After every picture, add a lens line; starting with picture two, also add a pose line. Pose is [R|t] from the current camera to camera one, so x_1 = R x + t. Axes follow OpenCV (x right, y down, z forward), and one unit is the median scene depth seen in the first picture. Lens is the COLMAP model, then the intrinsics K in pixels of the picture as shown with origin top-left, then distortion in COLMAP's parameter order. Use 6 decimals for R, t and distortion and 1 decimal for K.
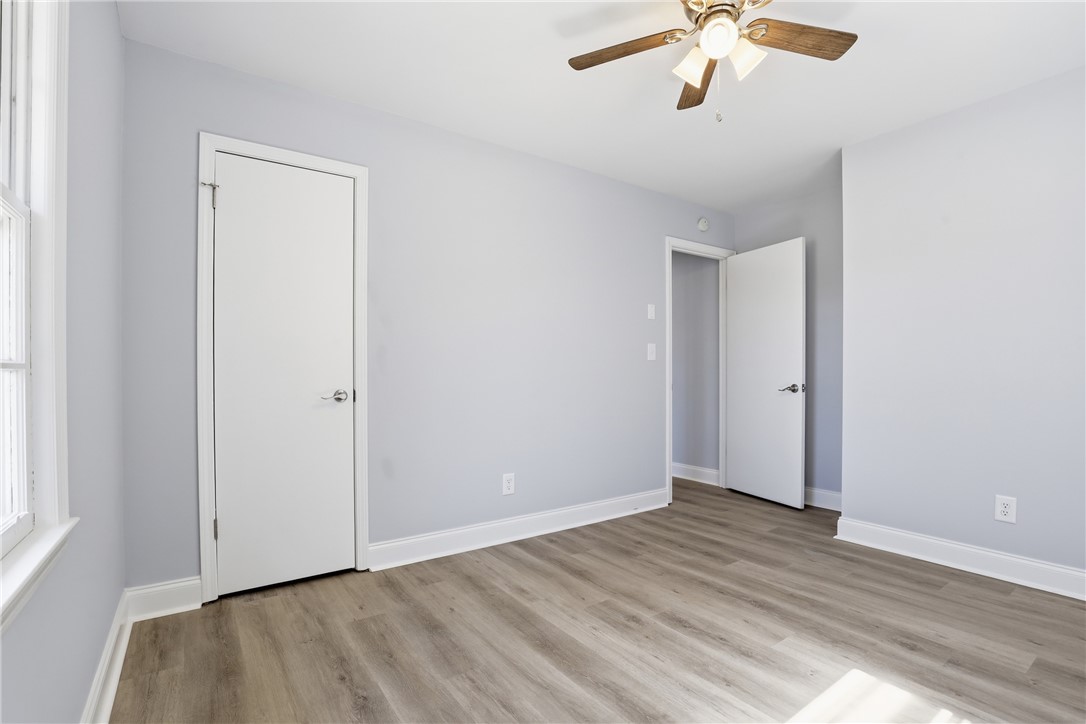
lens RADIAL K [[497.9, 0, 542.2], [0, 497.9, 371.7], [0, 0, 1]] dist [-0.028509, 0.000177]
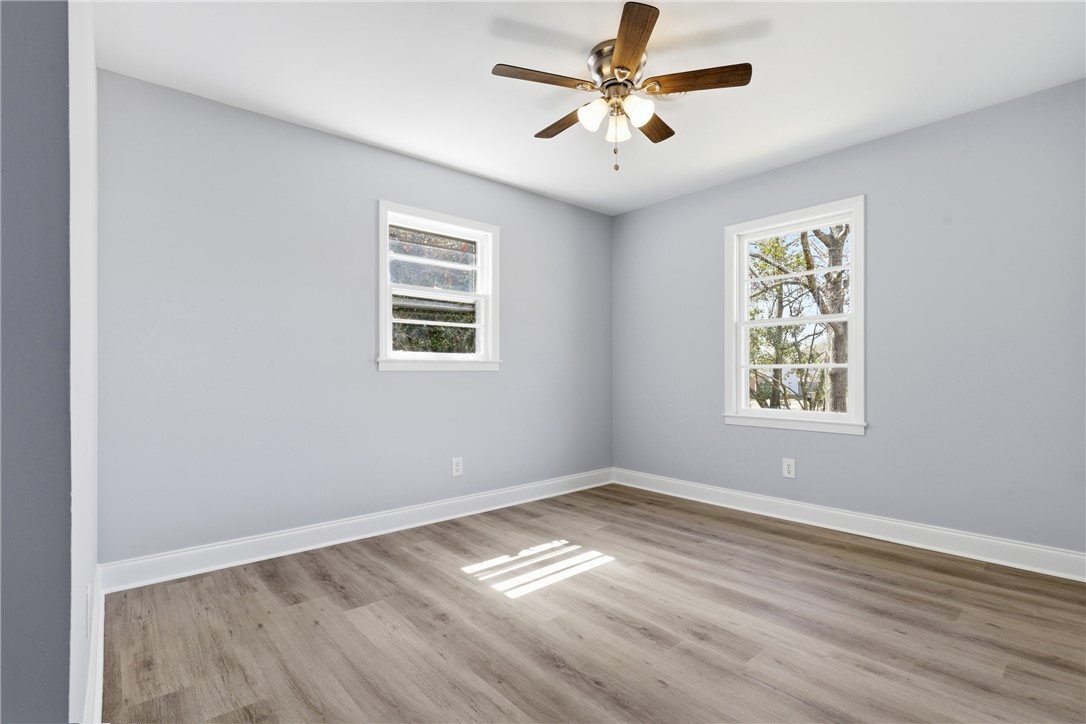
lens RADIAL K [[497.9, 0, 542.2], [0, 497.9, 371.7], [0, 0, 1]] dist [-0.028509, 0.000177]
pose [[-0.993431, 0.003158, -0.114387, 0.595027], [0.004193, 0.999952, -0.008812, 0.022380], [0.114353, -0.009234, -0.993397, 1.929232]]
